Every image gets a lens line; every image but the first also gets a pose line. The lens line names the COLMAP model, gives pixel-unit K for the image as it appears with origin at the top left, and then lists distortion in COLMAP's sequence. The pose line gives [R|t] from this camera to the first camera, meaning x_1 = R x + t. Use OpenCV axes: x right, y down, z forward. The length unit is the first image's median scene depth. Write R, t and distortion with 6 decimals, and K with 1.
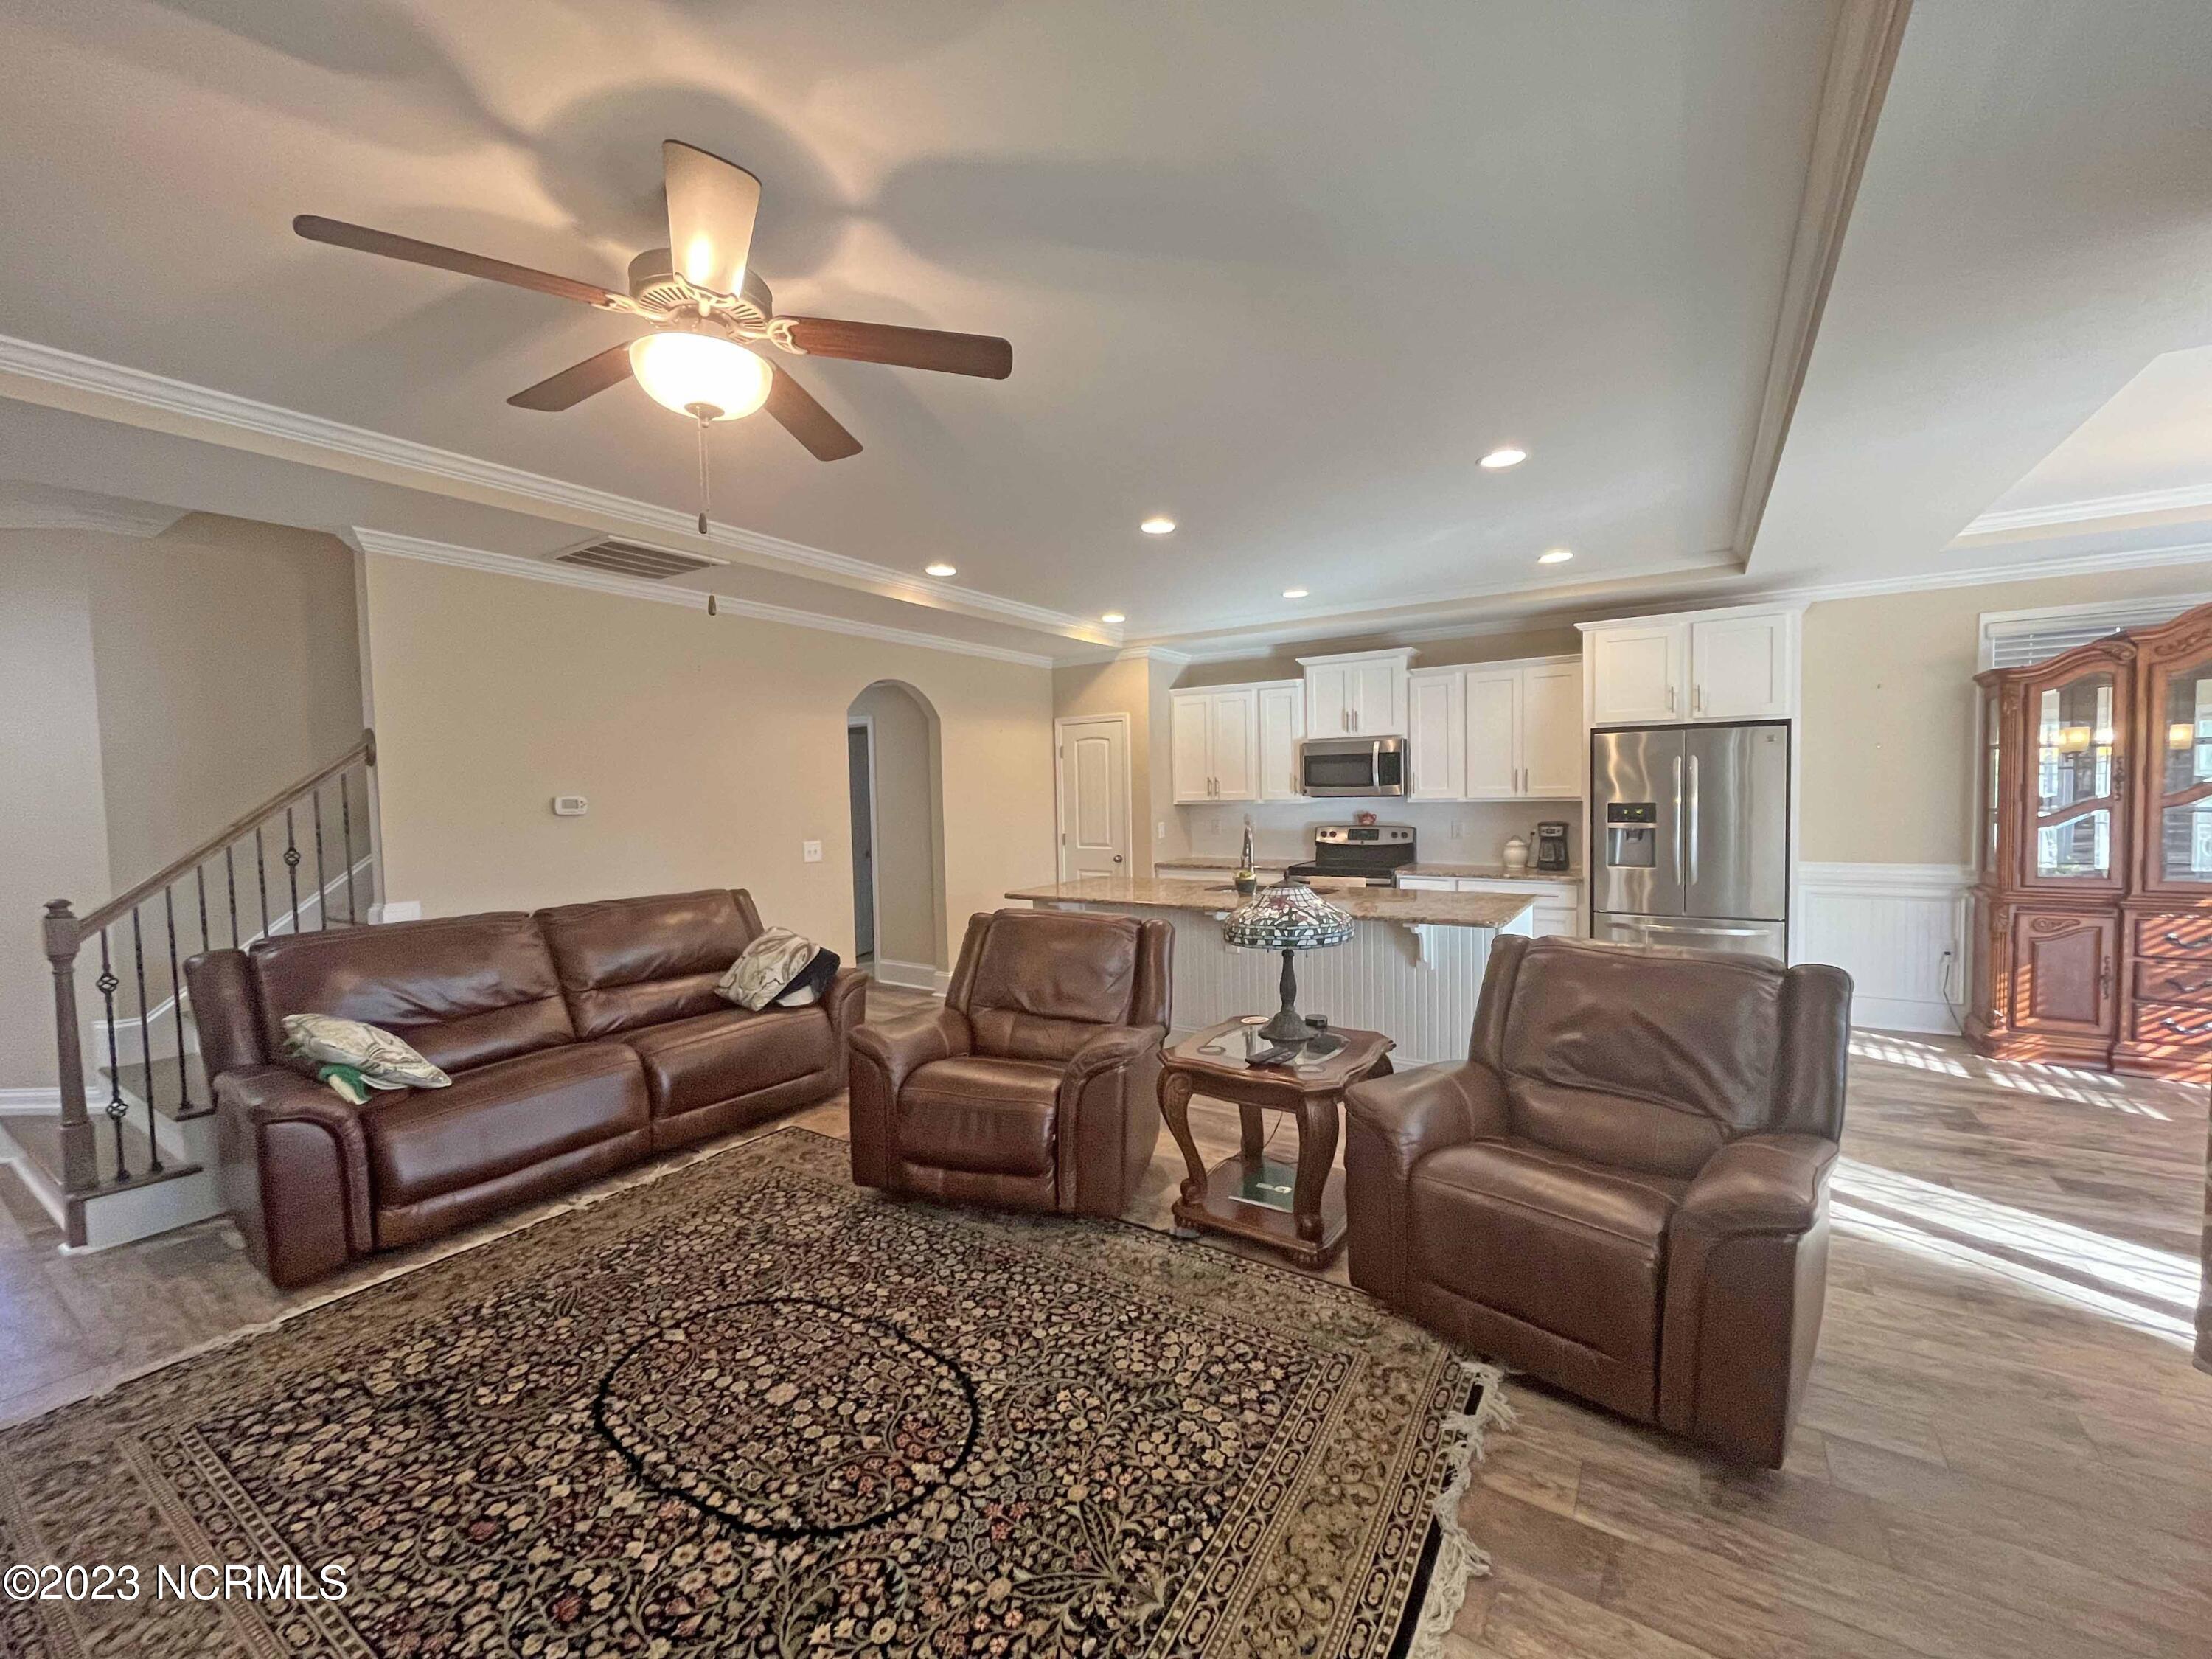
lens RADIAL K [[896.3, 0, 1106.0], [0, 896.3, 829.5], [0, 0, 1]] dist [0.000390, -0.000056]
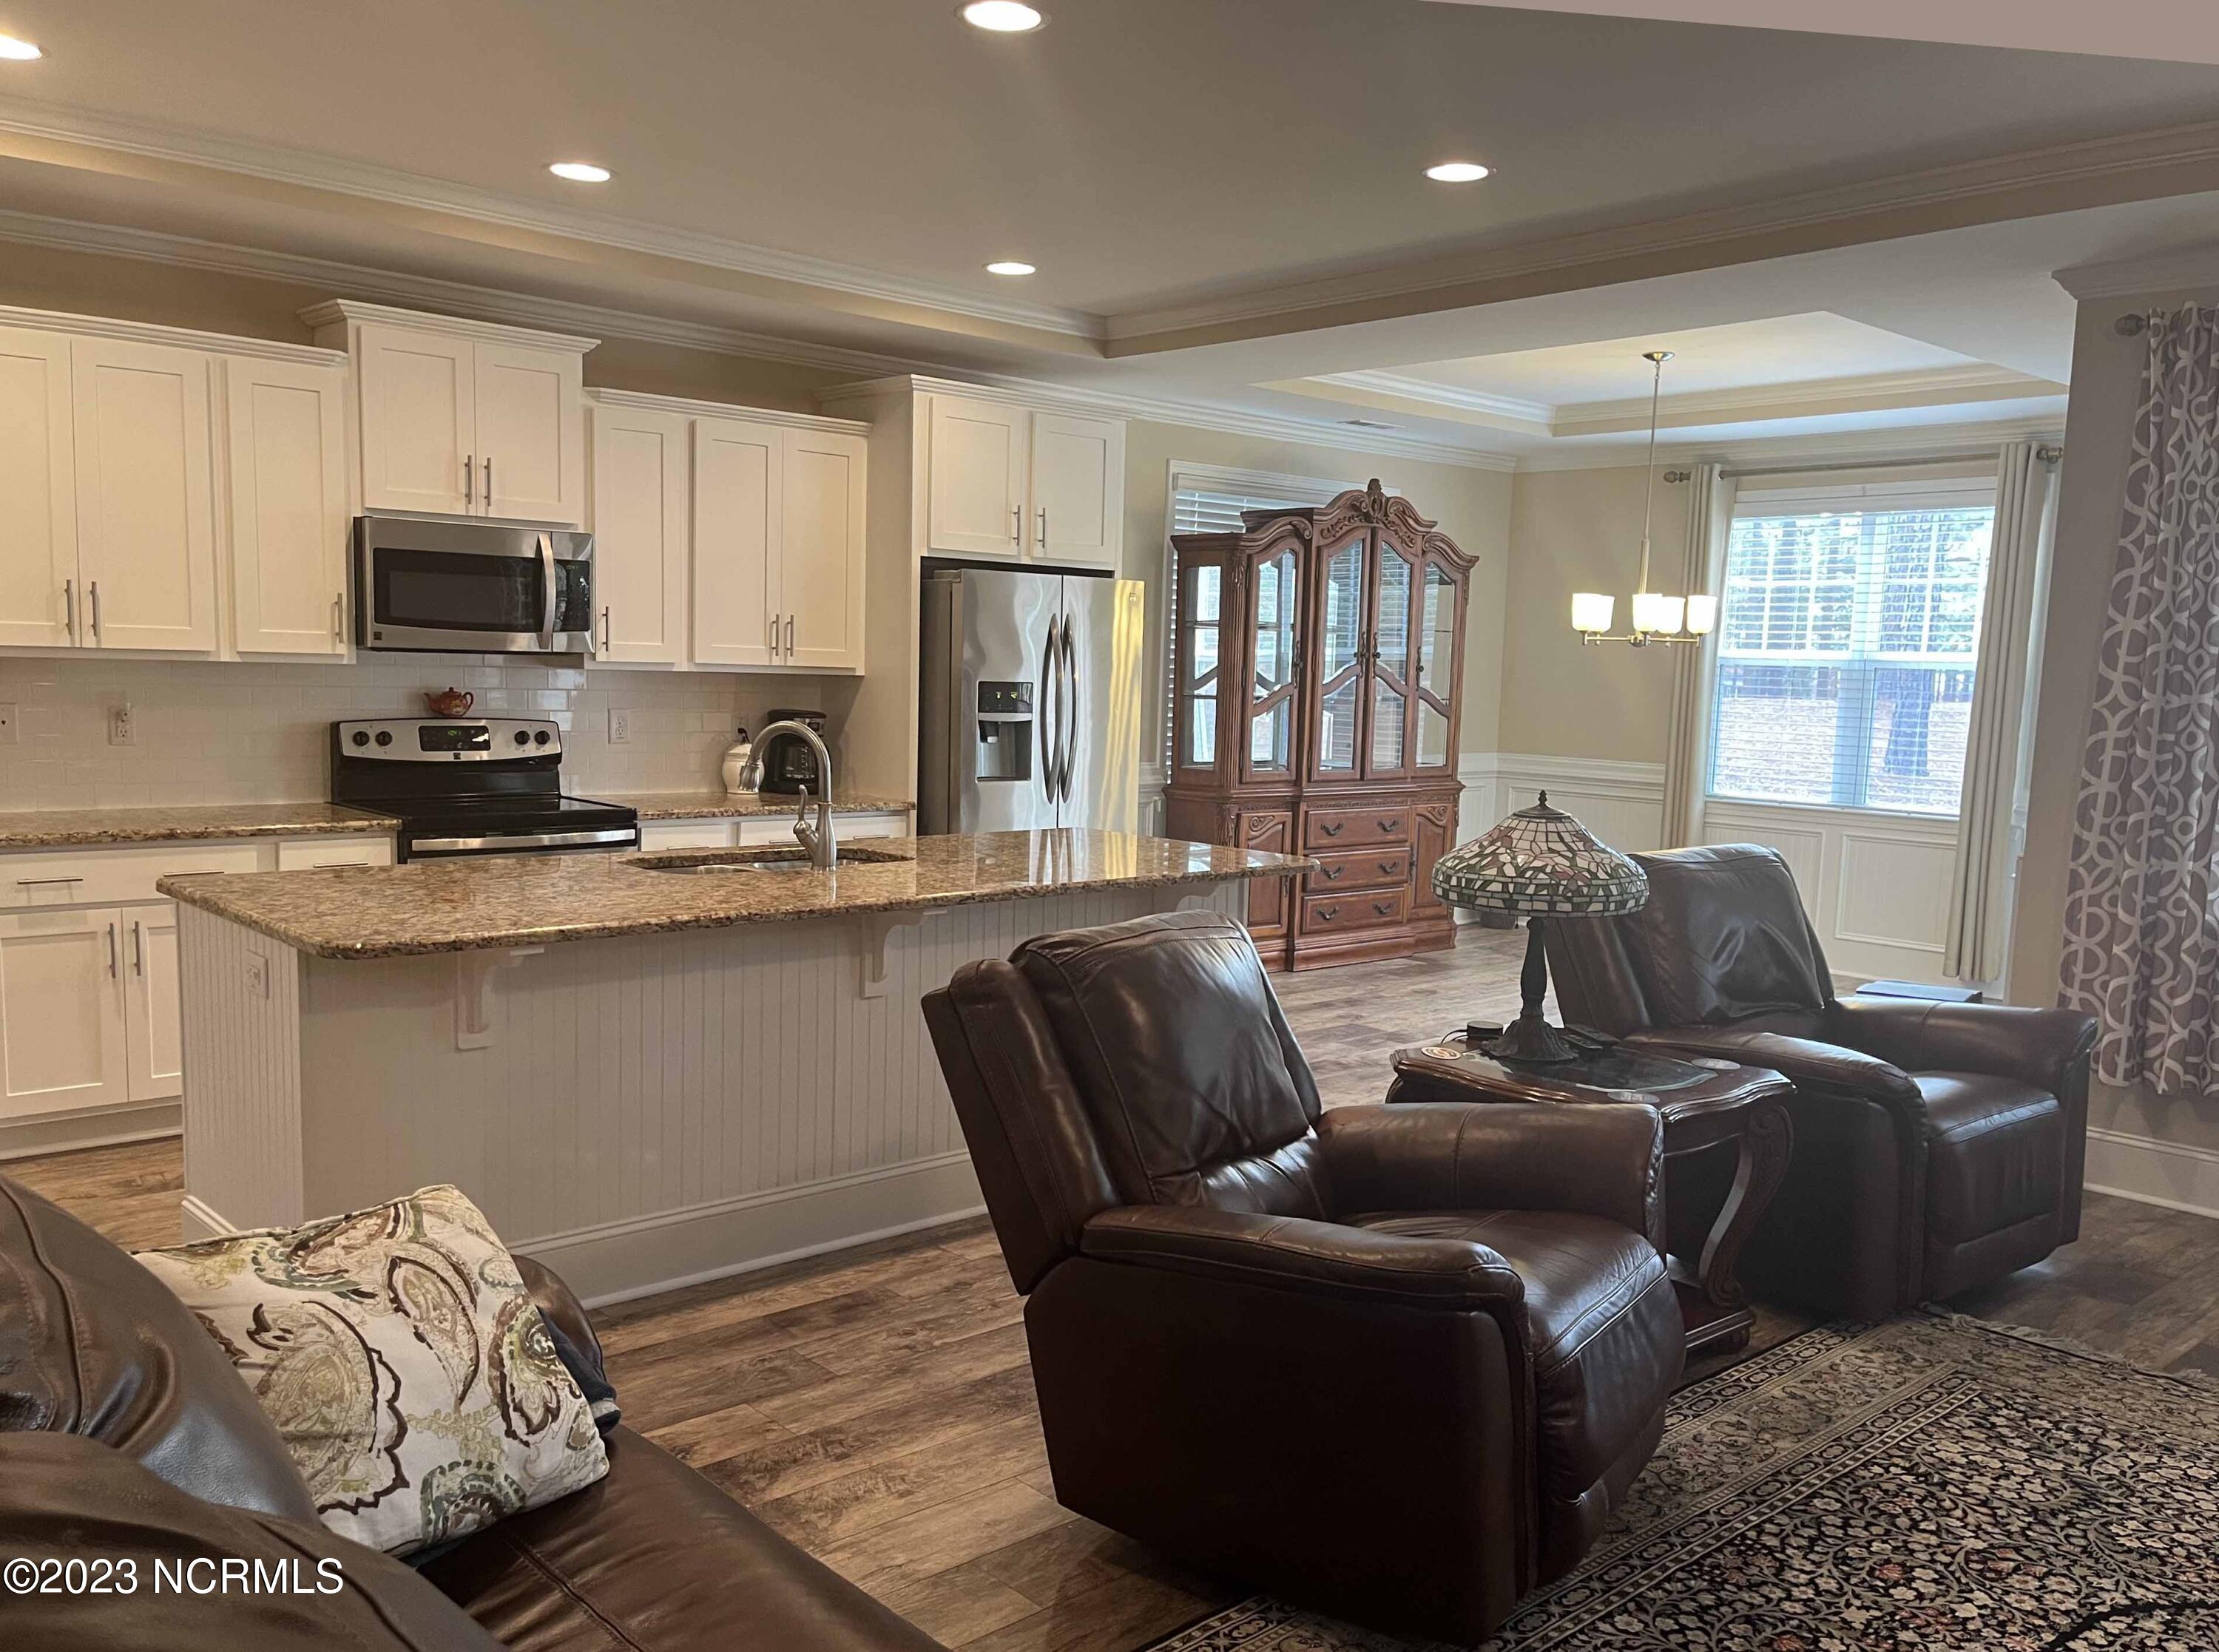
lens RADIAL K [[1790.8, 0, 1108.7], [0, 1790.8, 885.0], [0, 0, 1]] dist [-0.005211, -0.012413]
pose [[0.252248, -0.096606, 0.962828, -0.617298], [0.005565, 0.995132, 0.098390, -0.009627], [-0.967647, -0.019461, 0.251557, 0.572060]]
